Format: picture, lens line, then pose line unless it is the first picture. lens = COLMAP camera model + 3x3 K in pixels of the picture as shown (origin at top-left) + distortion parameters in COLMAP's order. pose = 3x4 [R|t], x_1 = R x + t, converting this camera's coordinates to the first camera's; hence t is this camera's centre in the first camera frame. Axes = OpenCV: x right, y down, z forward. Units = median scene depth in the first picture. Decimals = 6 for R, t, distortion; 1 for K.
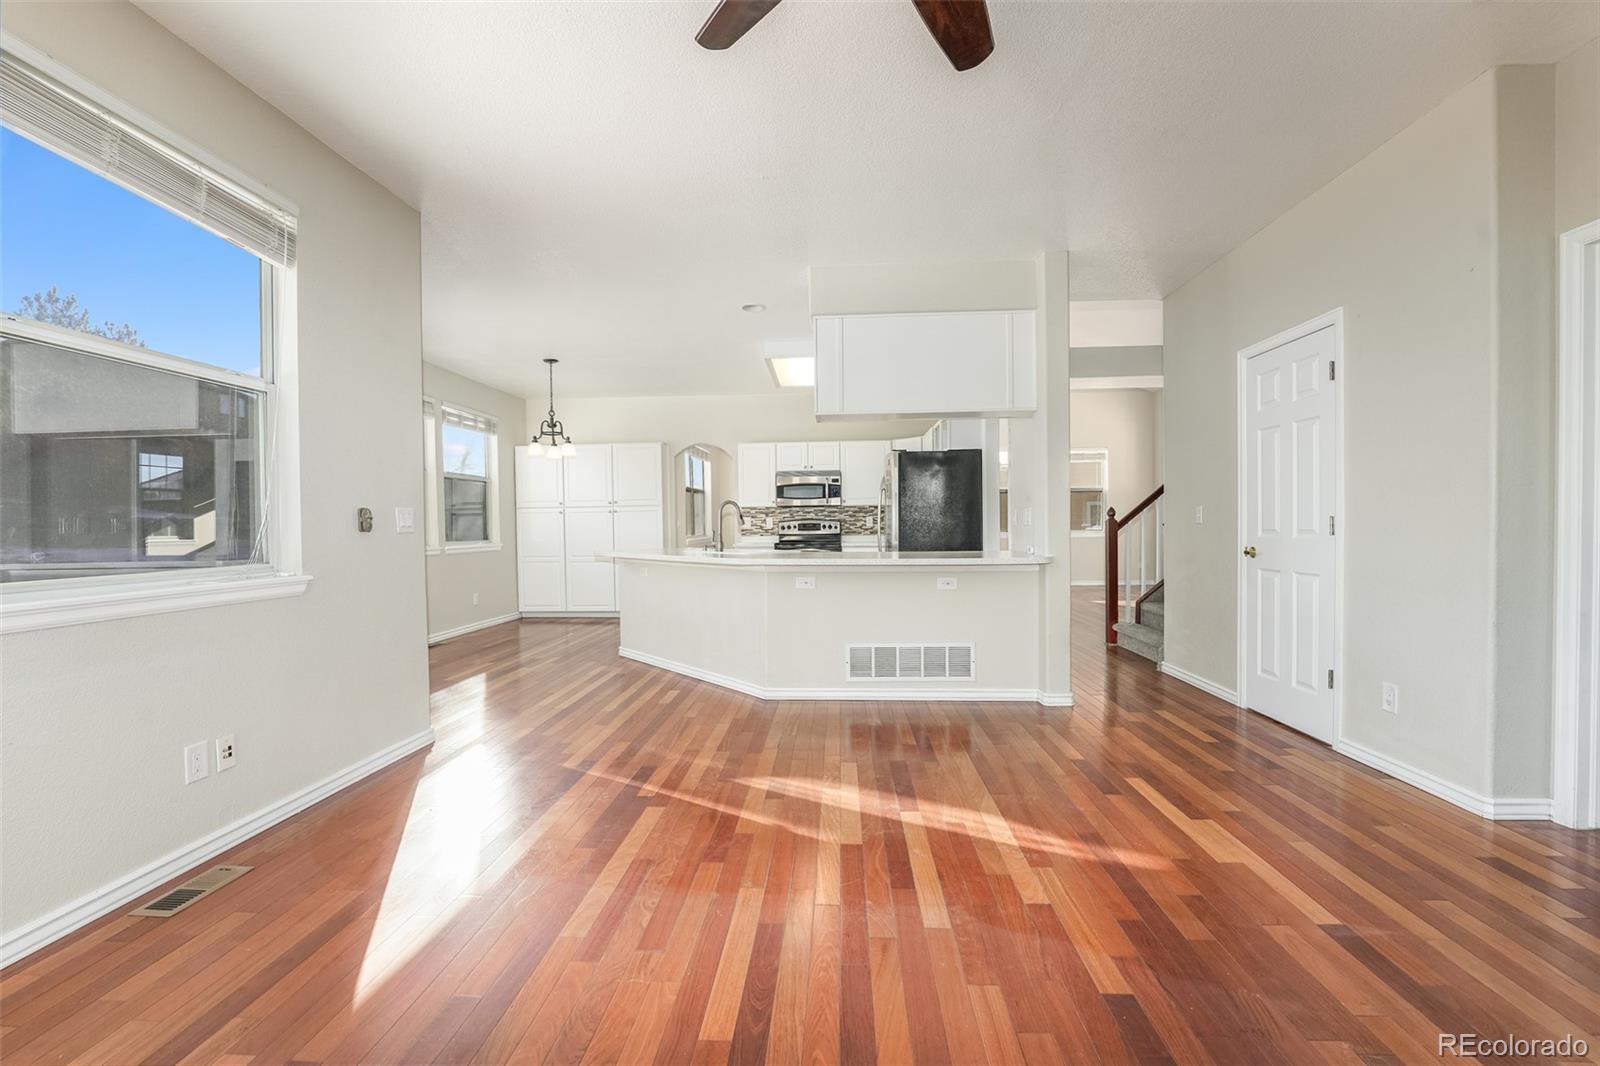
lens RADIAL K [[634.5, 0, 791.4], [0, 634.5, 530.5], [0, 0, 1]] dist [-0.002090, -0.000119]
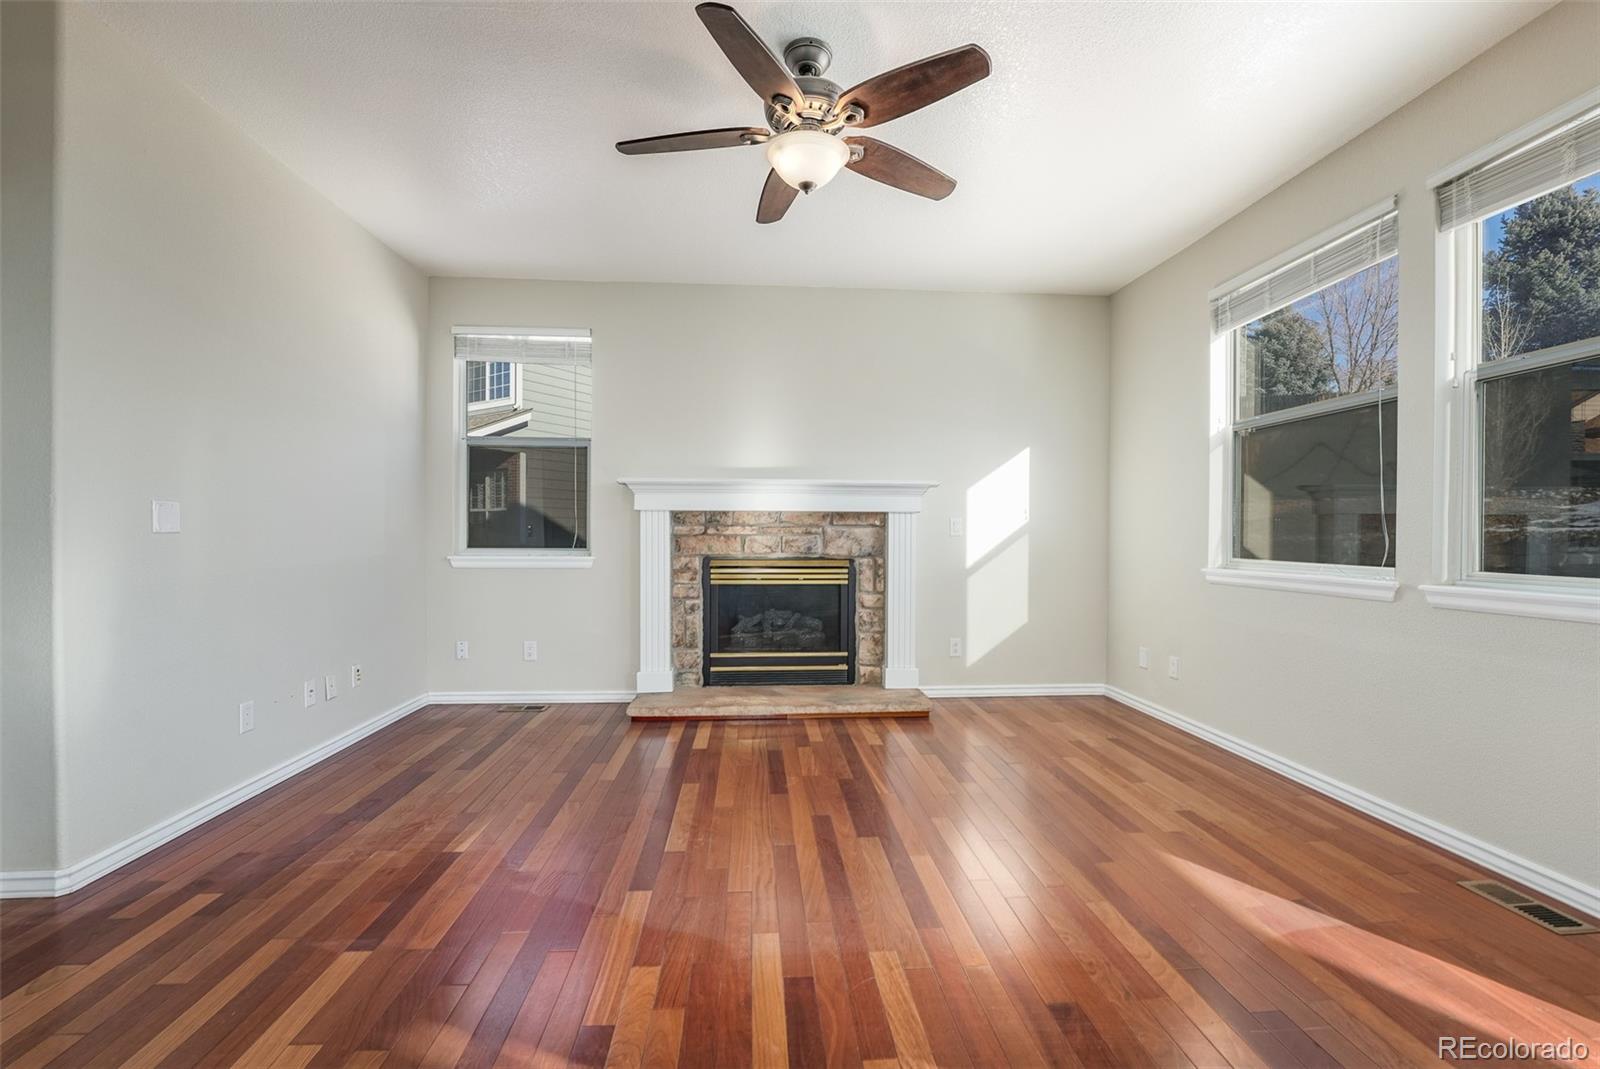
lens RADIAL K [[704.5, 0, 800.5], [0, 704.5, 535.4], [0, 0, 1]] dist [-0.000016, -0.000011]
pose [[-0.988818, 0.005737, -0.149015, 0.316043], [0.004322, 0.999942, 0.009819, -0.012659], [0.149063, 0.009065, -0.988786, 1.957695]]
